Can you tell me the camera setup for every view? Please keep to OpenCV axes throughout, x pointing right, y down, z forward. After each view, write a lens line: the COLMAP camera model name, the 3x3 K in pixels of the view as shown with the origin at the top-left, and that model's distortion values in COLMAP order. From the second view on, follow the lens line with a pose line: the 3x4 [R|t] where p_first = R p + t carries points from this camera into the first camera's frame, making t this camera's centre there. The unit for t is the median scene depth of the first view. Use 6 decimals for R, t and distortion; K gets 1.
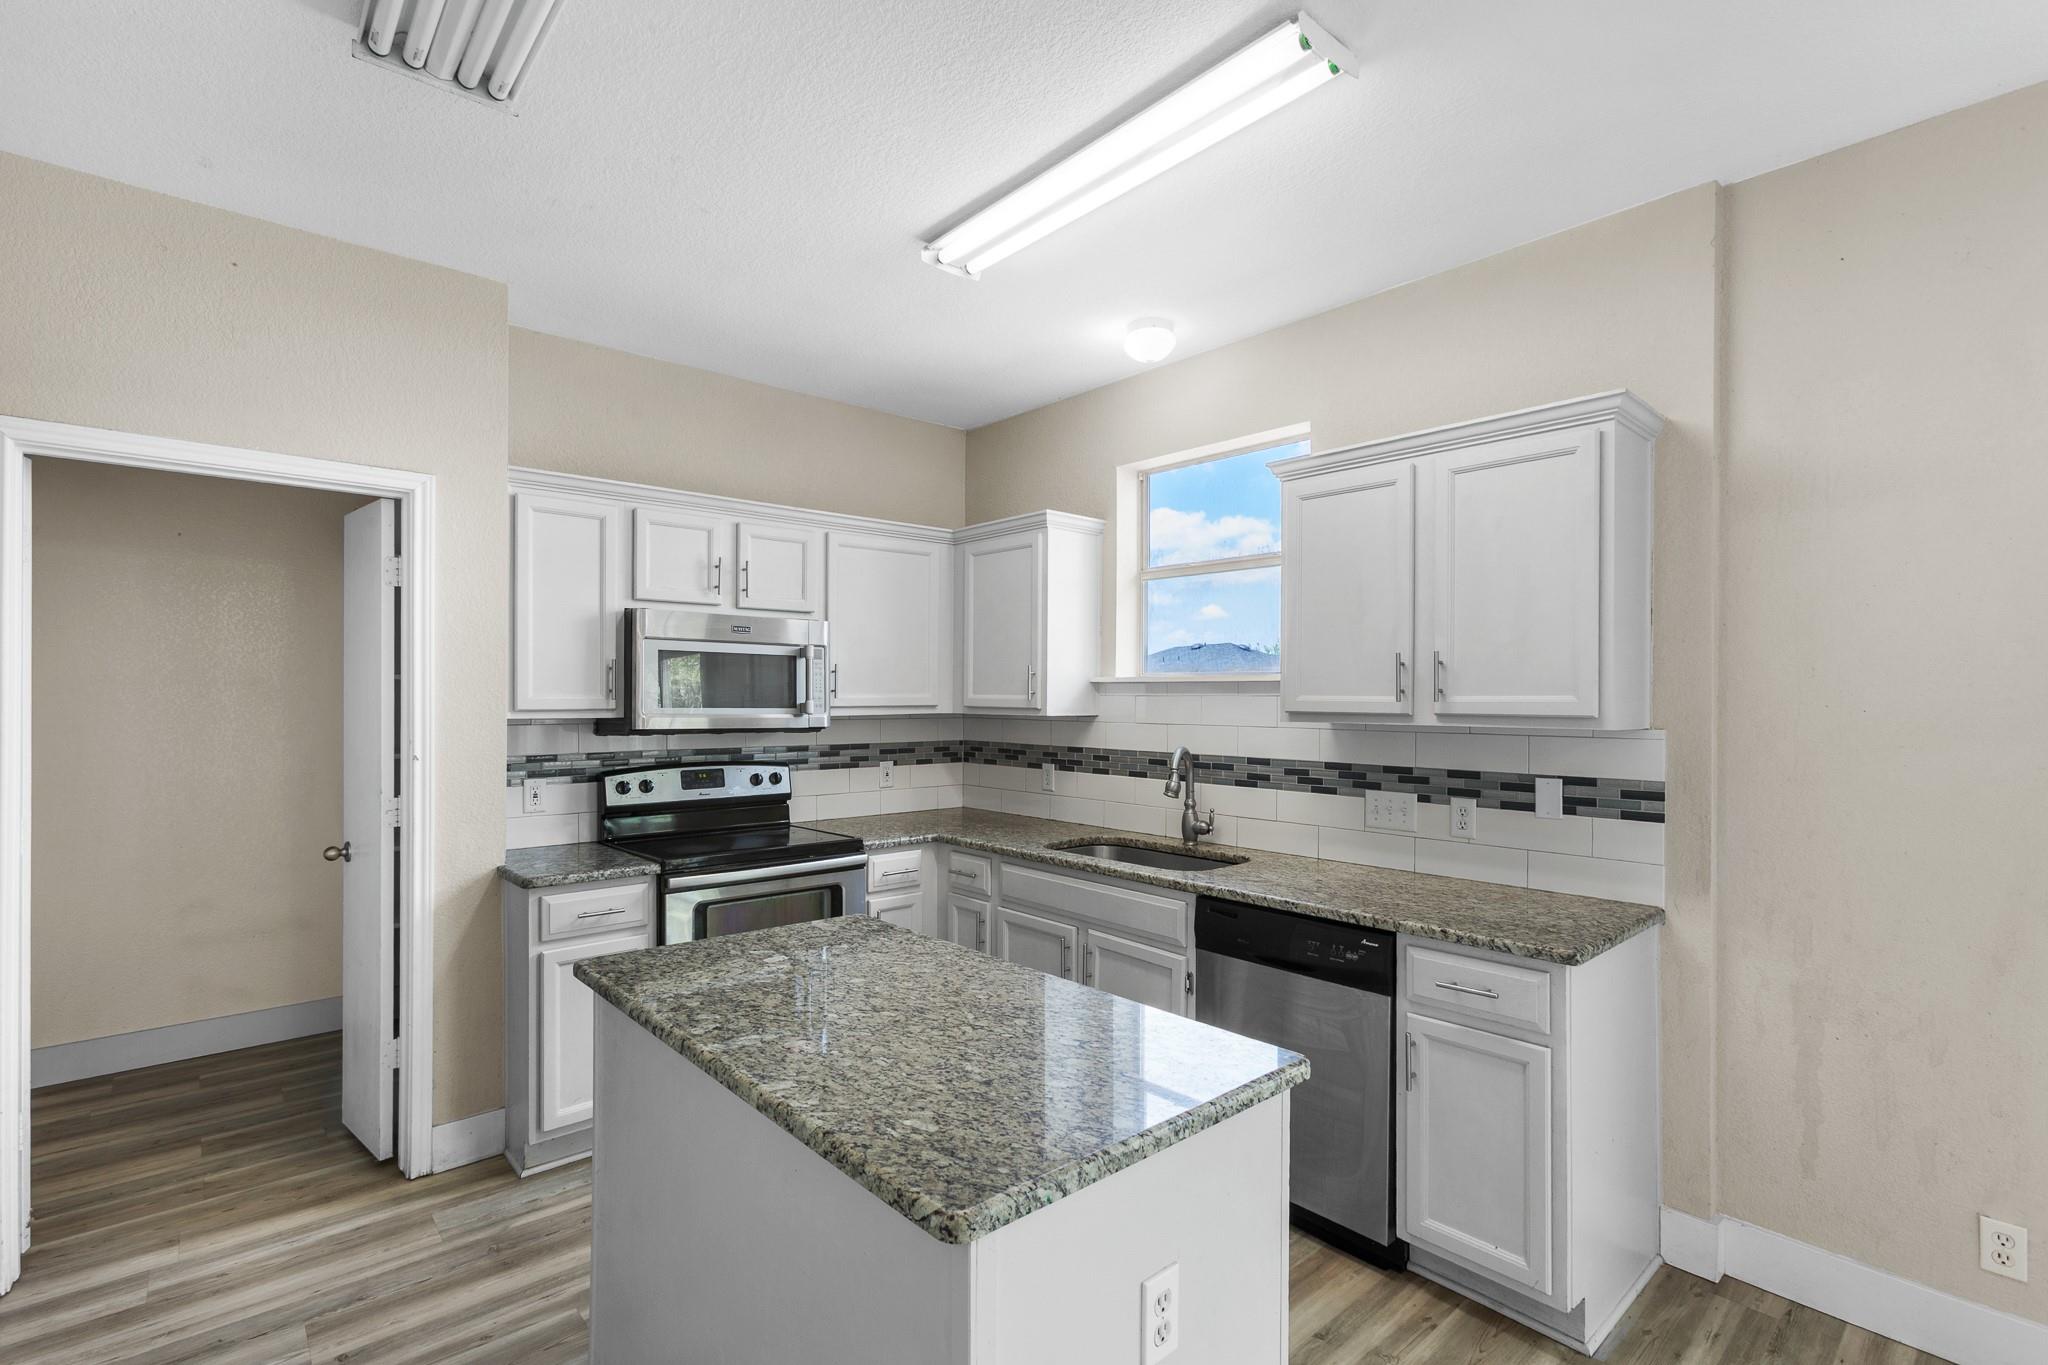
lens RADIAL K [[942.2, 0, 1009.6], [0, 942.2, 688.8], [0, 0, 1]] dist [-0.025132, 0.012400]
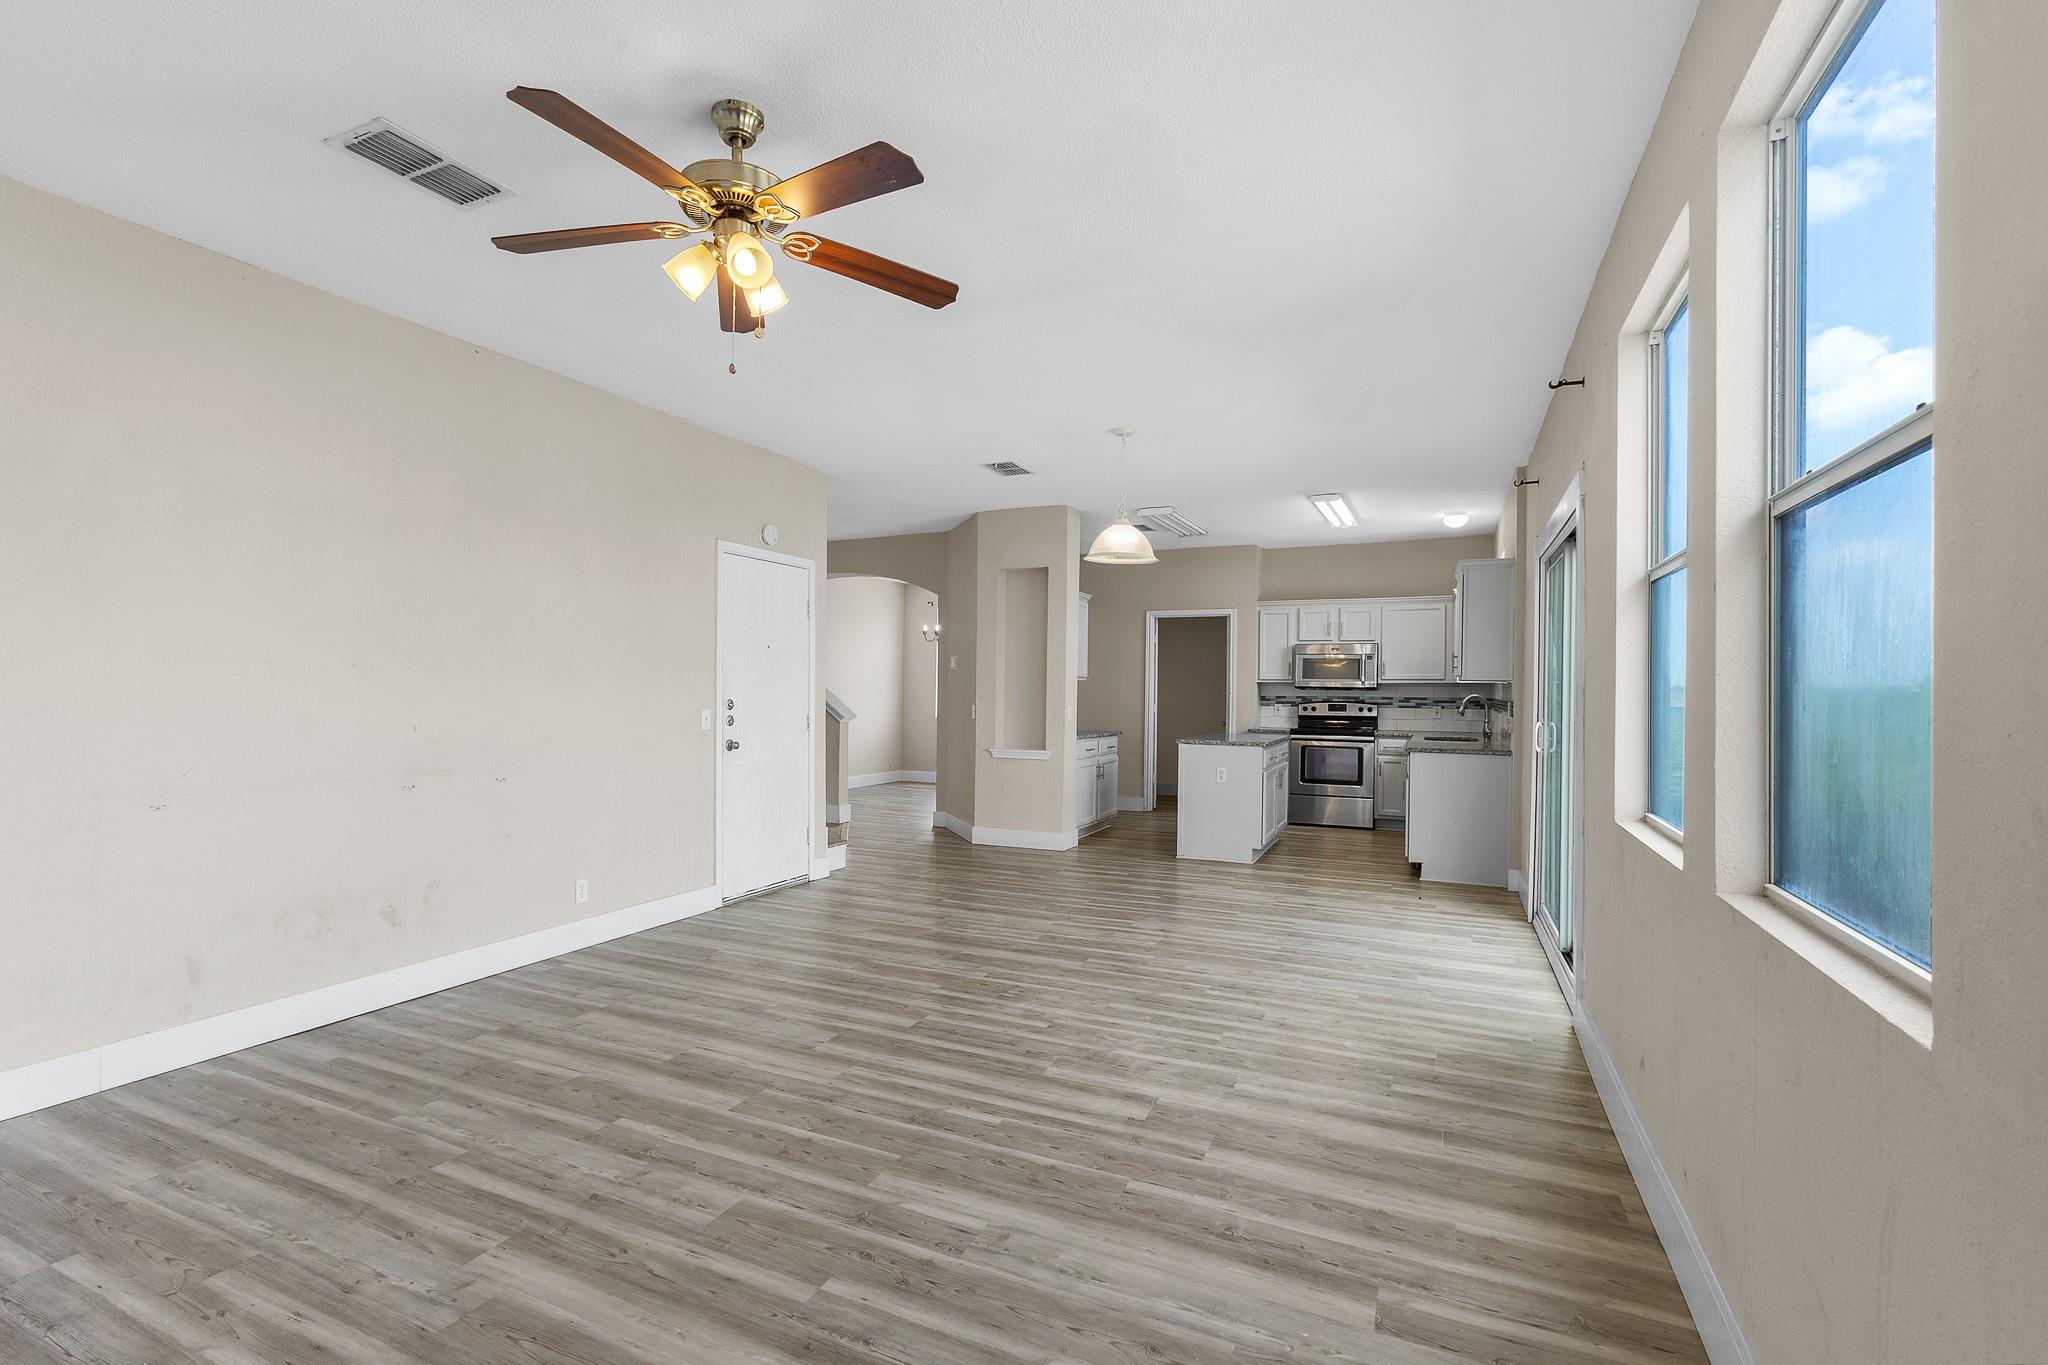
lens RADIAL K [[936.1, 0, 1008.9], [0, 936.1, 691.0], [0, 0, 1]] dist [-0.014692, 0.000479]
pose [[0.412130, 0.003977, -0.911116, 1.723081], [-0.000070, 0.999991, 0.004333, 0.042160], [0.911125, -0.001722, 0.412126, -0.915493]]
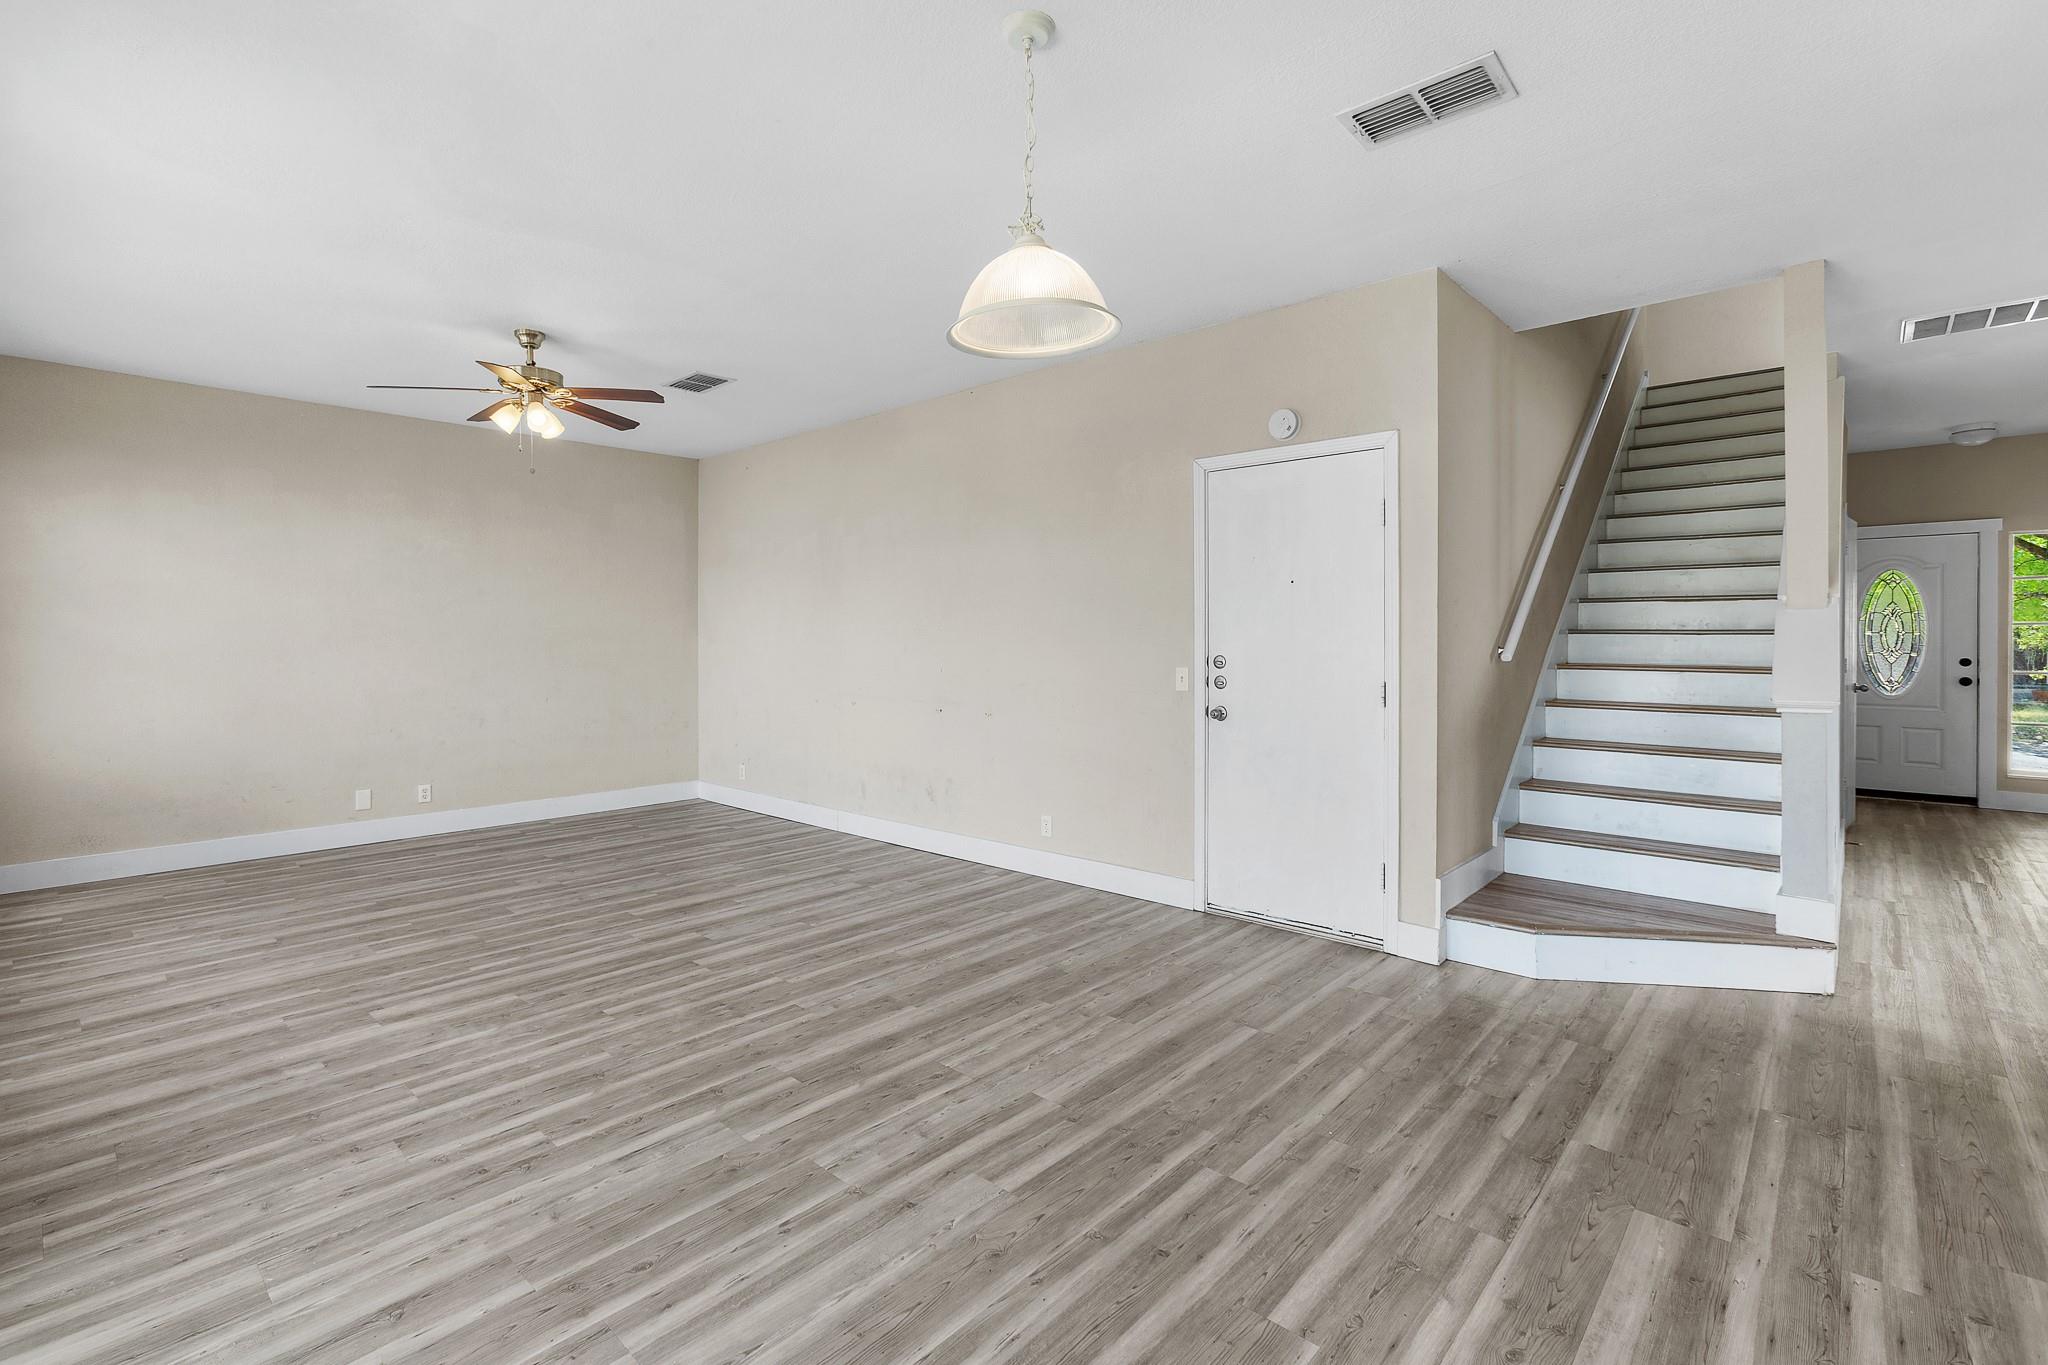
lens RADIAL K [[919.1, 0, 1005.5], [0, 919.1, 640.5], [0, 0, 1]] dist [-0.006464, 0.000947]
pose [[-0.994066, 0.000497, -0.108782, 0.509978], [0.002097, 0.999891, -0.014593, 0.058913], [0.108763, -0.014734, -0.993959, 0.500431]]
